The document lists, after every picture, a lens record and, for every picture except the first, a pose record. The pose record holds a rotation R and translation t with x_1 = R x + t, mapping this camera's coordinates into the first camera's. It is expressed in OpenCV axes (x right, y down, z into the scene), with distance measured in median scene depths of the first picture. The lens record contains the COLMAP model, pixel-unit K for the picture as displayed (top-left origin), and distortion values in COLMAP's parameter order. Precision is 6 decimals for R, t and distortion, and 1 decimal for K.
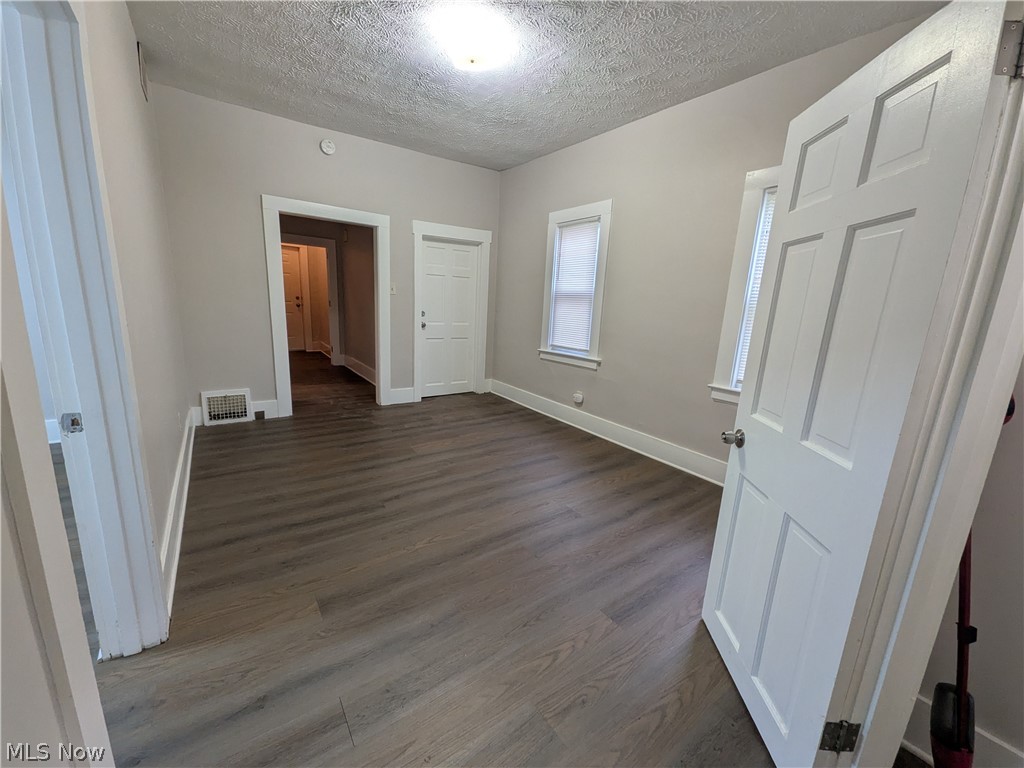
lens RADIAL K [[400.7, 0, 513.7], [0, 400.7, 388.5], [0, 0, 1]] dist [0.010325, -0.001475]
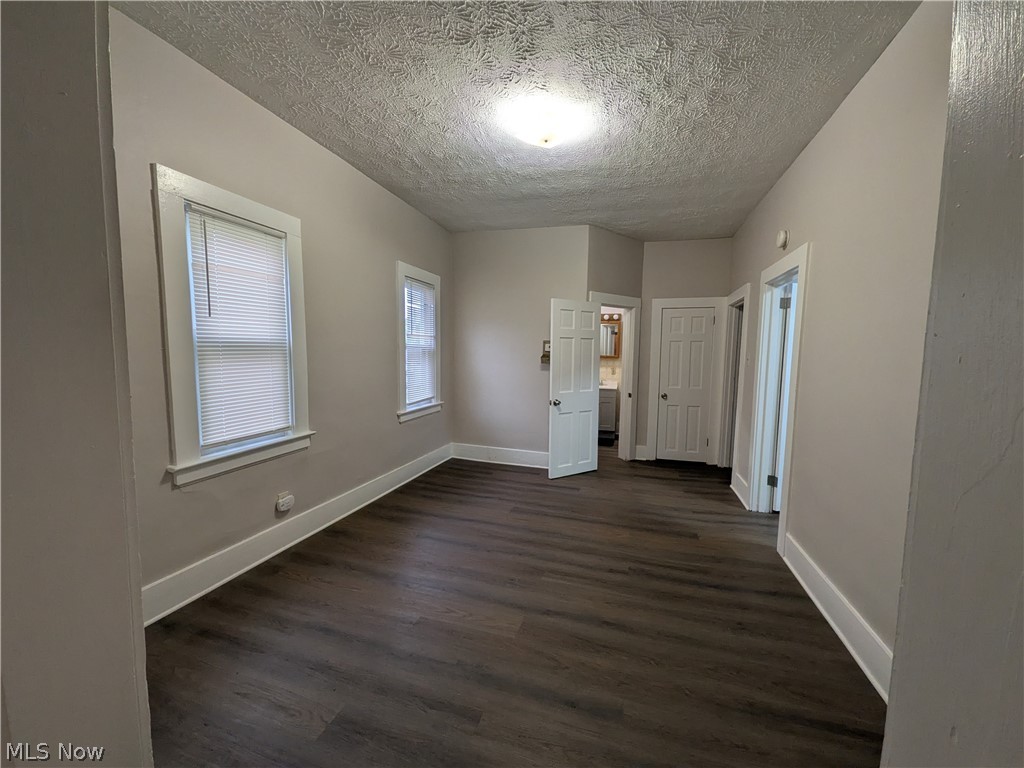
lens RADIAL K [[400.7, 0, 515.3], [0, 400.7, 381.4], [0, 0, 1]] dist [0.010325, -0.001475]
pose [[-0.598478, -0.129403, 0.790619, -0.608211], [0.117095, 0.962142, 0.246115, -0.311263], [-0.792536, 0.239872, -0.560668, 1.140880]]
